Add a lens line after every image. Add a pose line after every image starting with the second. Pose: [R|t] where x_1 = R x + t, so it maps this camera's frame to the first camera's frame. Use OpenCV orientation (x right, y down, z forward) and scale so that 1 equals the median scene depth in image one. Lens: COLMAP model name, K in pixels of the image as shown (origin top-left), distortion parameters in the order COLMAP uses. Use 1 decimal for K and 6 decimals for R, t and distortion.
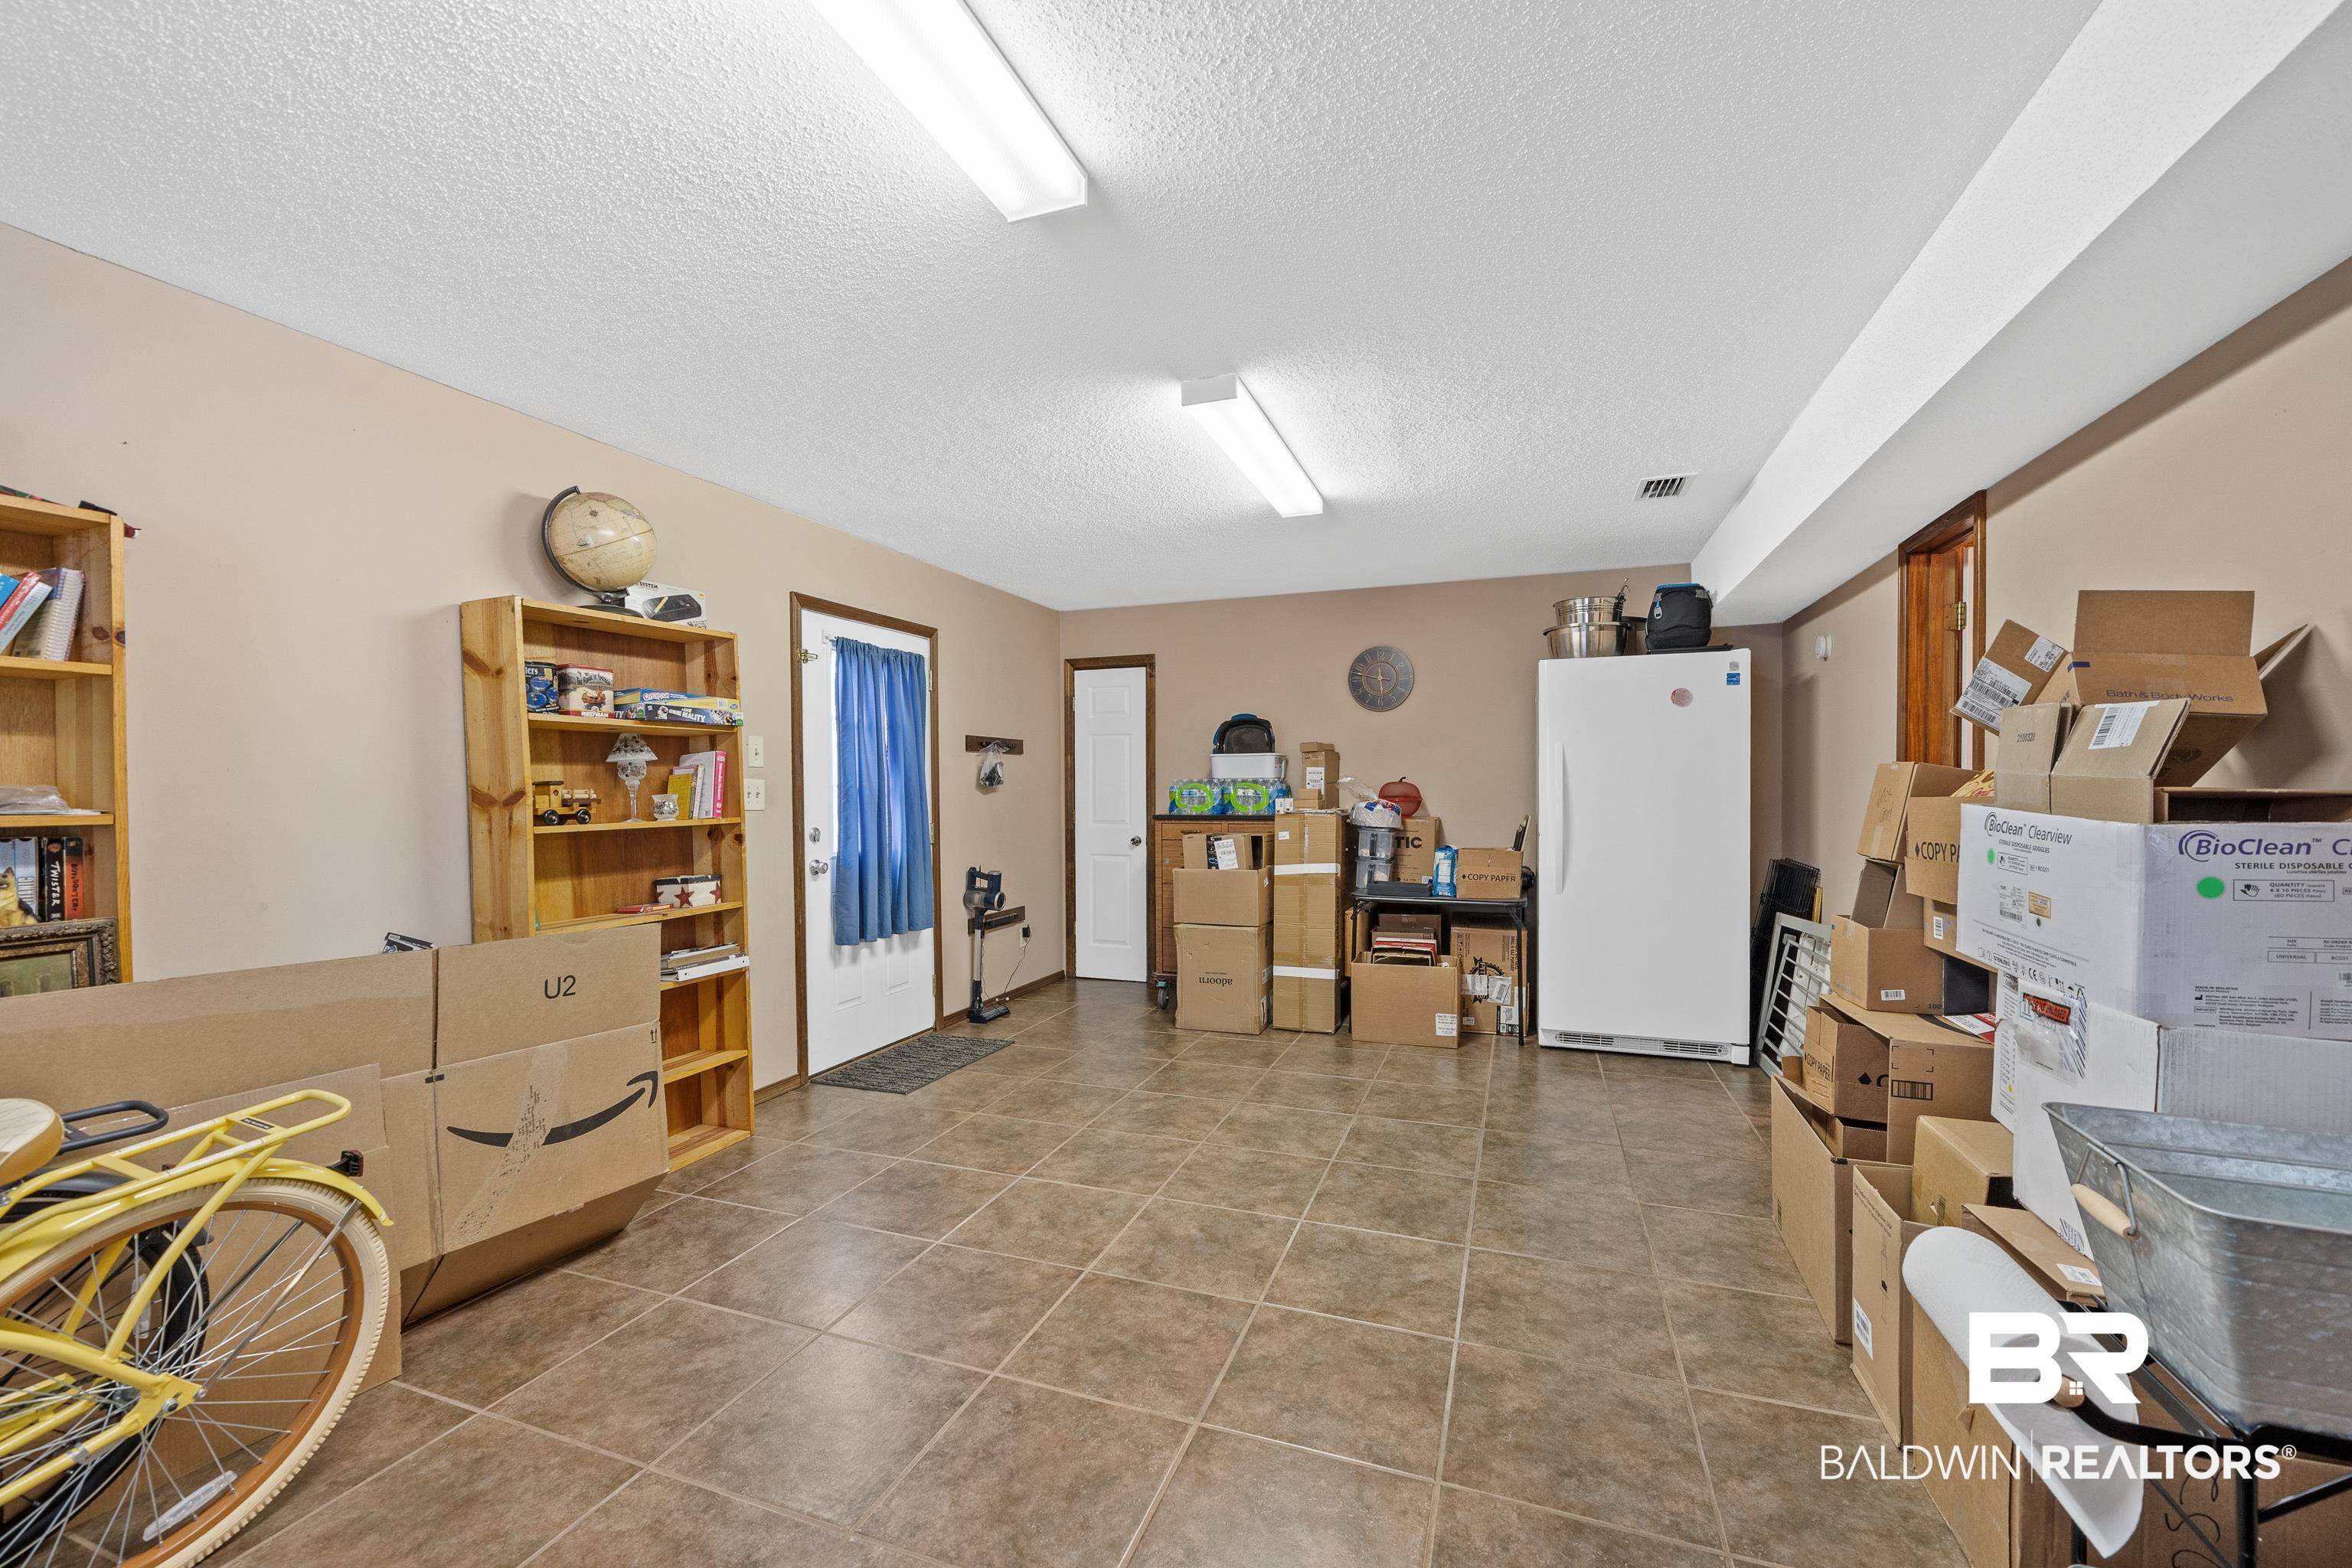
lens RADIAL K [[928.4, 0, 1185.2], [0, 928.4, 793.8], [0, 0, 1]] dist [0.000362, 0.000179]
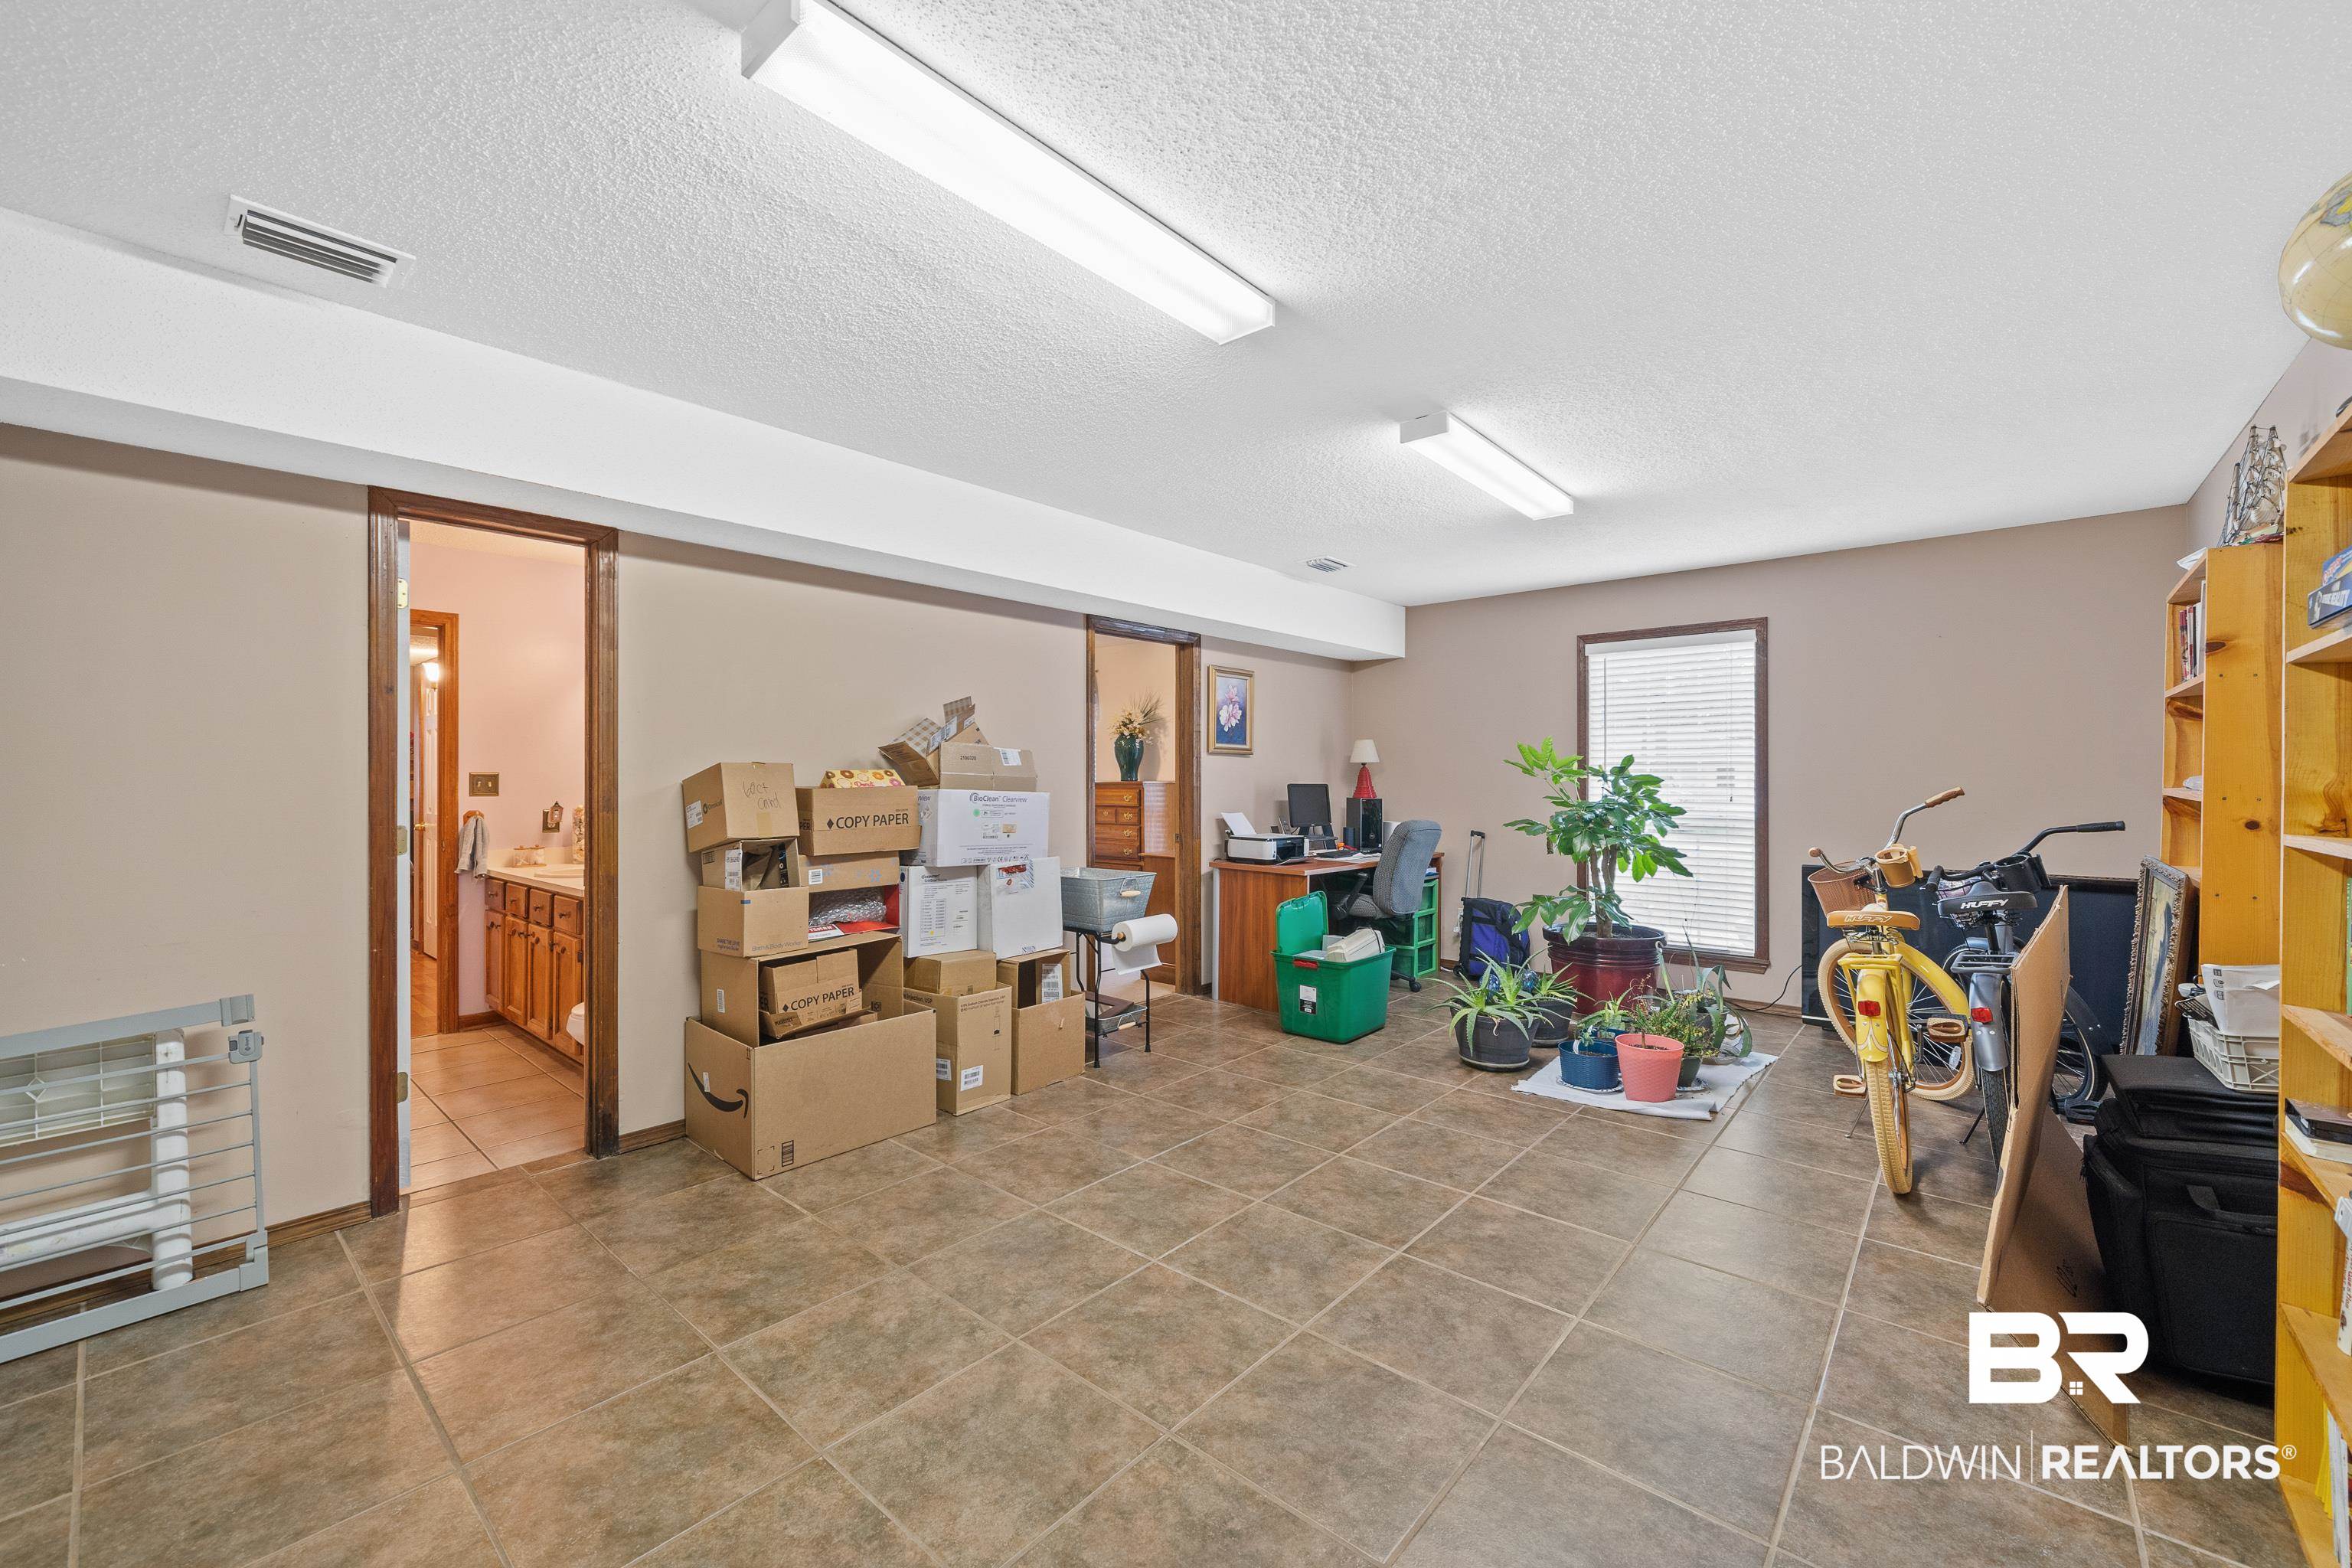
lens RADIAL K [[928.4, 0, 1195.7], [0, 928.4, 781.5], [0, 0, 1]] dist [0.000362, 0.000179]
pose [[-0.937370, 0.004382, 0.348307, -0.243677], [0.008348, 0.999916, 0.009886, -0.015482], [-0.348234, 0.012174, -0.937328, 1.950522]]
